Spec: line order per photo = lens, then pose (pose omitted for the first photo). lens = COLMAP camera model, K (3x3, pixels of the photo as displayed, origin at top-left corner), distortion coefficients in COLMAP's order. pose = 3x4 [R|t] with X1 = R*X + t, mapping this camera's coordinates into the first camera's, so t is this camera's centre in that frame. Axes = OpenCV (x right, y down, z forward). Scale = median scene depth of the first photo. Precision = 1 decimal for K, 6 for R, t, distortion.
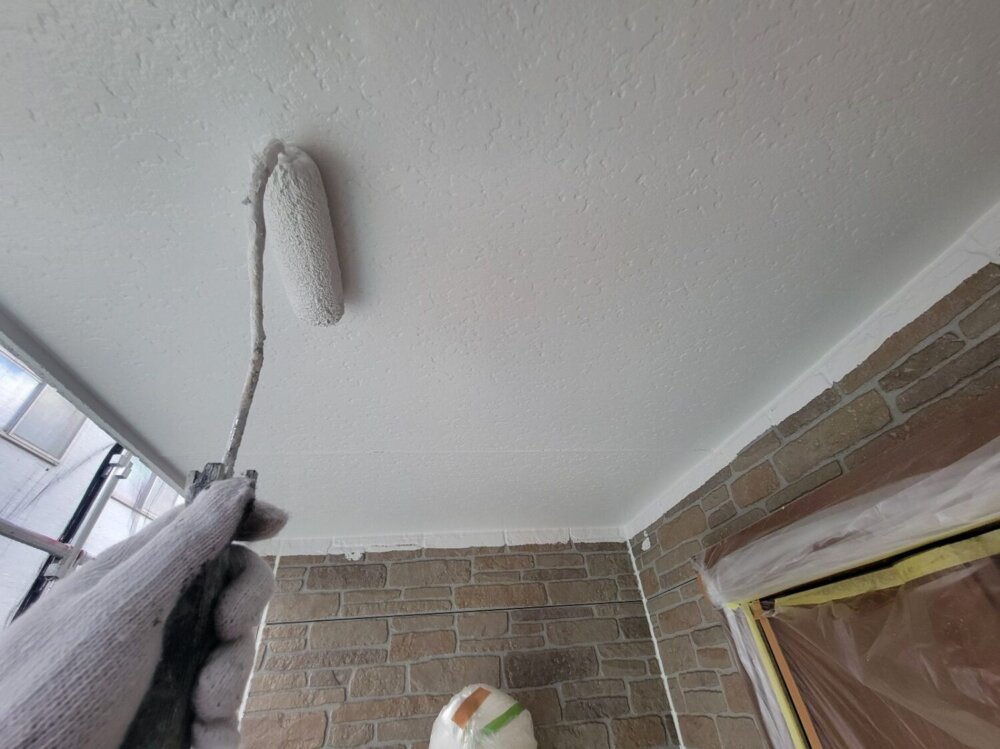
lens RADIAL K [[404.4, 0, 498.1], [0, 404.4, 368.7], [0, 0, 1]] dist [0.003367, -0.002229]
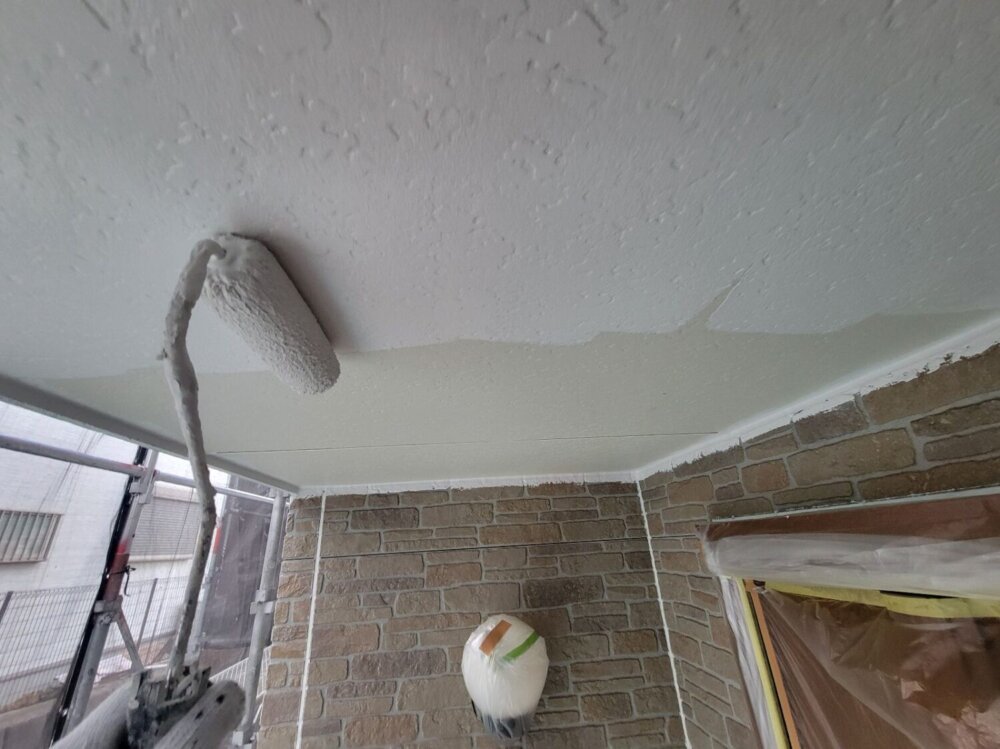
lens RADIAL K [[404.4, 0, 498.7], [0, 404.4, 364.6], [0, 0, 1]] dist [0.003367, -0.002229]
pose [[0.998679, -0.000260, -0.051379, 0.006514], [0.013771, 0.964753, 0.262796, -0.244338], [0.049500, -0.263156, 0.963483, 0.039965]]
